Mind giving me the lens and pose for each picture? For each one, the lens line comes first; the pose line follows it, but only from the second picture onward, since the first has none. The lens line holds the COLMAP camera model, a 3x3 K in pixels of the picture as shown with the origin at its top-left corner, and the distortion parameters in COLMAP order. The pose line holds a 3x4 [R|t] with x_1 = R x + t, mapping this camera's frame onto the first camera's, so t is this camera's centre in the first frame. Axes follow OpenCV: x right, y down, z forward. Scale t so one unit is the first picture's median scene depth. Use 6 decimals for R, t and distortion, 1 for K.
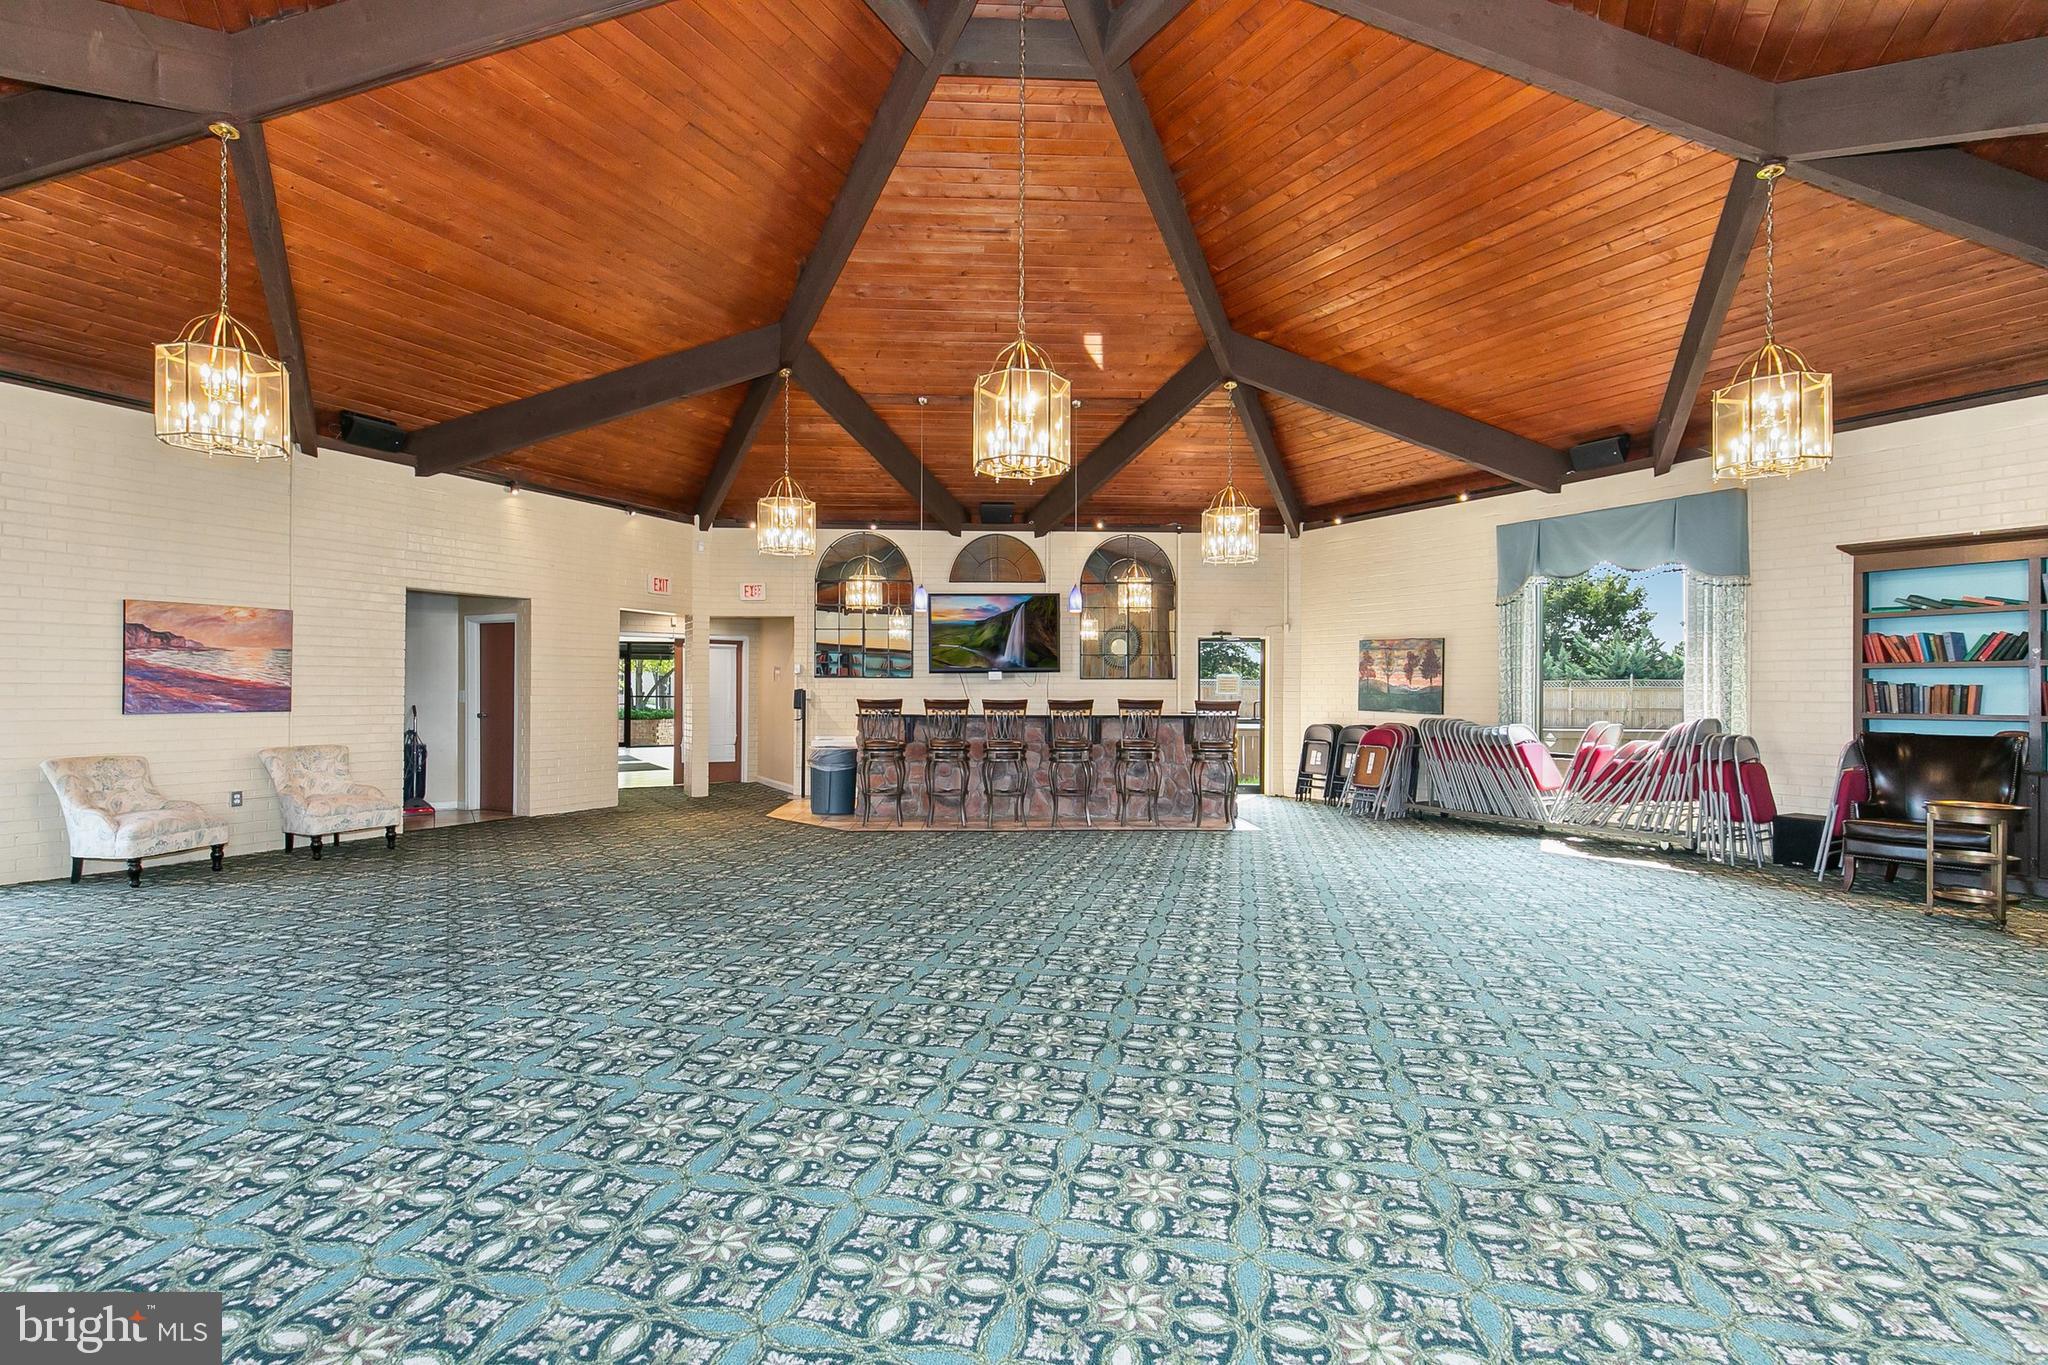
lens RADIAL K [[927.7, 0, 1023.6], [0, 927.7, 689.3], [0, 0, 1]] dist [0.001985, -0.000011]
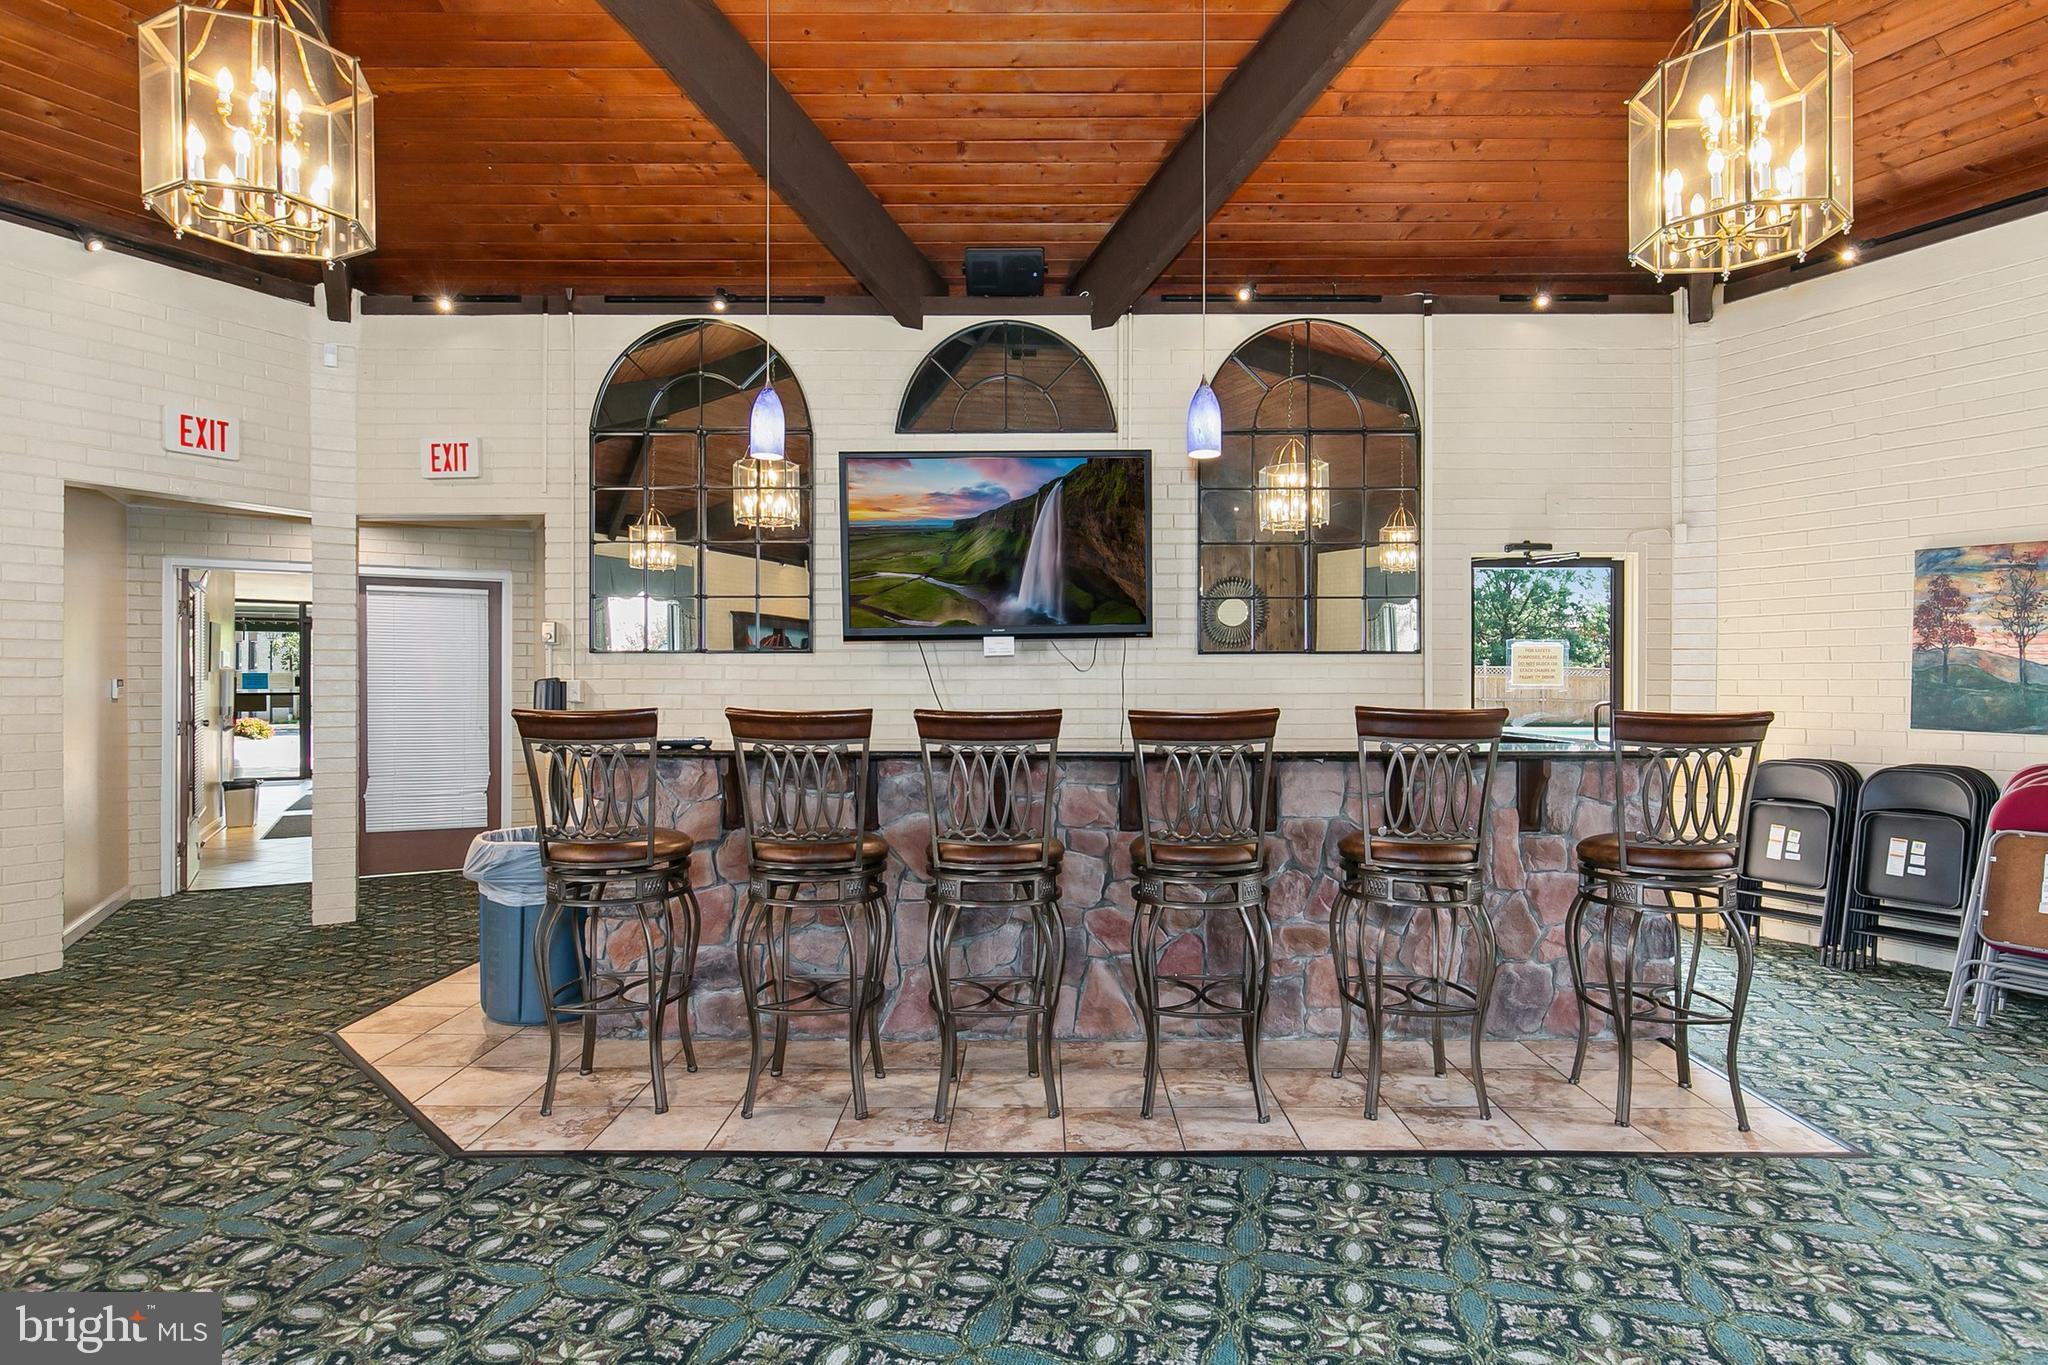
lens RADIAL K [[1135.5, 0, 1028.4], [0, 1135.5, 687.9], [0, 0, 1]] dist [-0.000047, -0.000184]
pose [[0.998639, -0.003305, -0.052056, 0.009856], [0.003642, 0.999973, 0.006369, 0.001143], [0.052034, -0.006550, 0.998624, 0.479433]]
